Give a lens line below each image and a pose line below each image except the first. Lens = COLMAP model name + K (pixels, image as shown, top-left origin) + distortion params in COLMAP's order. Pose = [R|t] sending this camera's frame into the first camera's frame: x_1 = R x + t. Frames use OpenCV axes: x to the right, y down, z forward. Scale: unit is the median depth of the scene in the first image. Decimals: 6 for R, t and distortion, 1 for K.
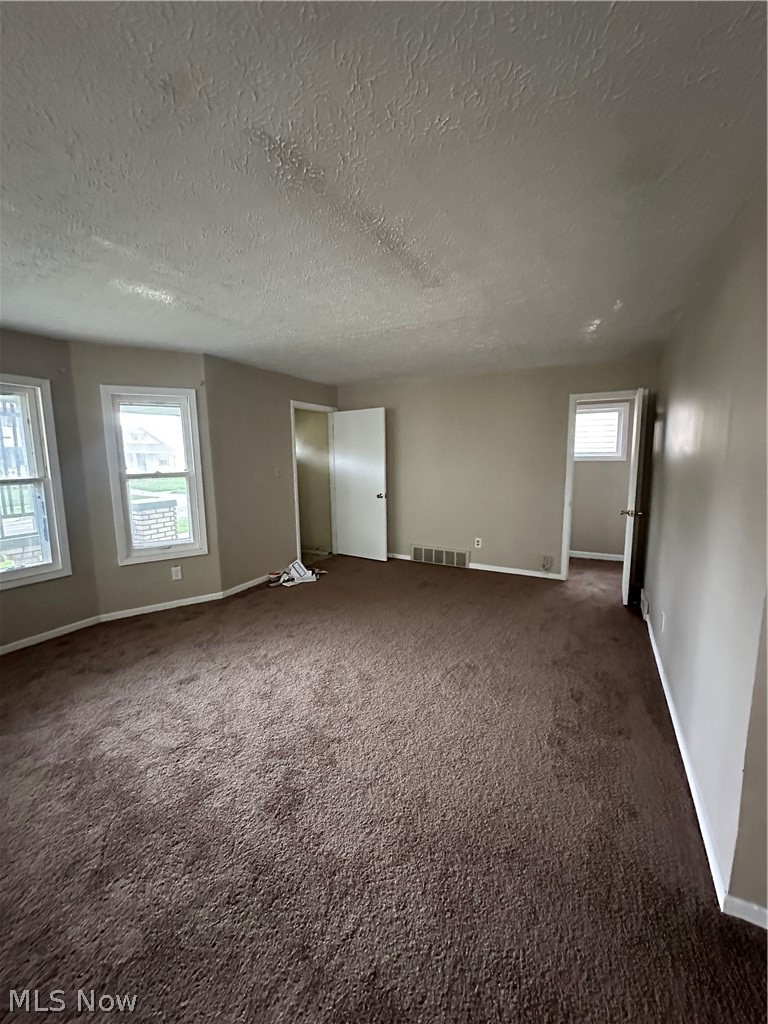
lens RADIAL K [[407.5, 0, 384.0], [0, 407.5, 512.0], [0, 0, 1]] dist [-0.003003, 0.000597]
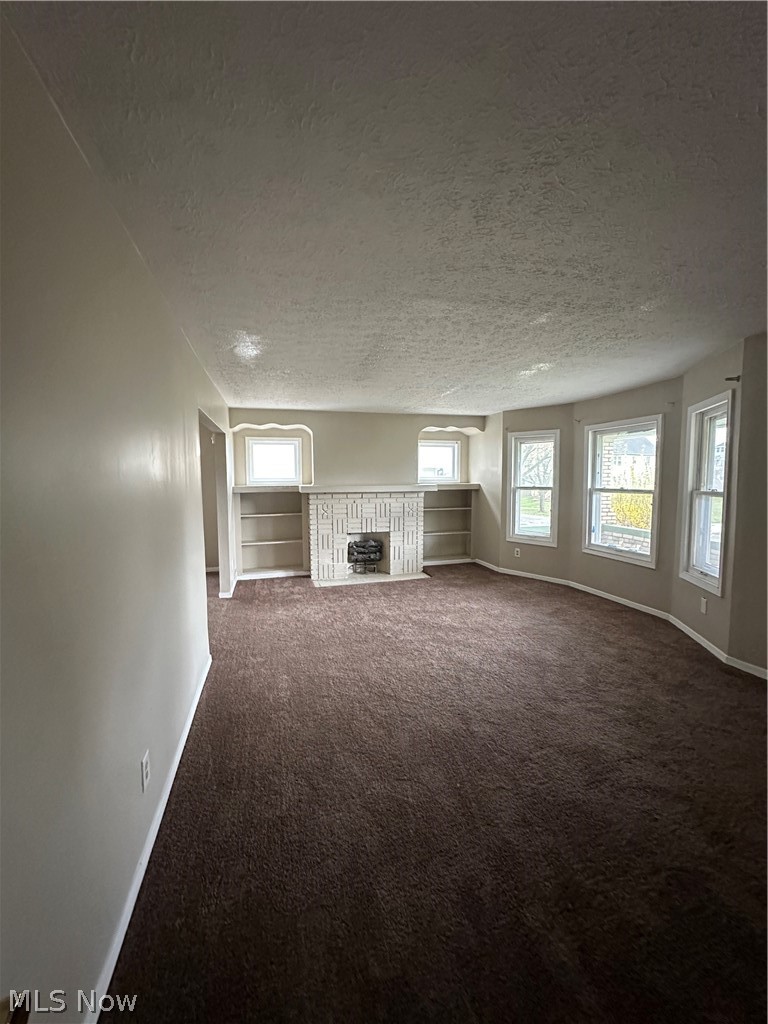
lens RADIAL K [[407.5, 0, 384.0], [0, 407.5, 512.0], [0, 0, 1]] dist [-0.003003, 0.000597]
pose [[-0.720499, 0.066300, -0.690280, 0.717917], [-0.084782, 0.979530, 0.182575, -0.185144], [0.688254, 0.190069, -0.700129, 1.374093]]
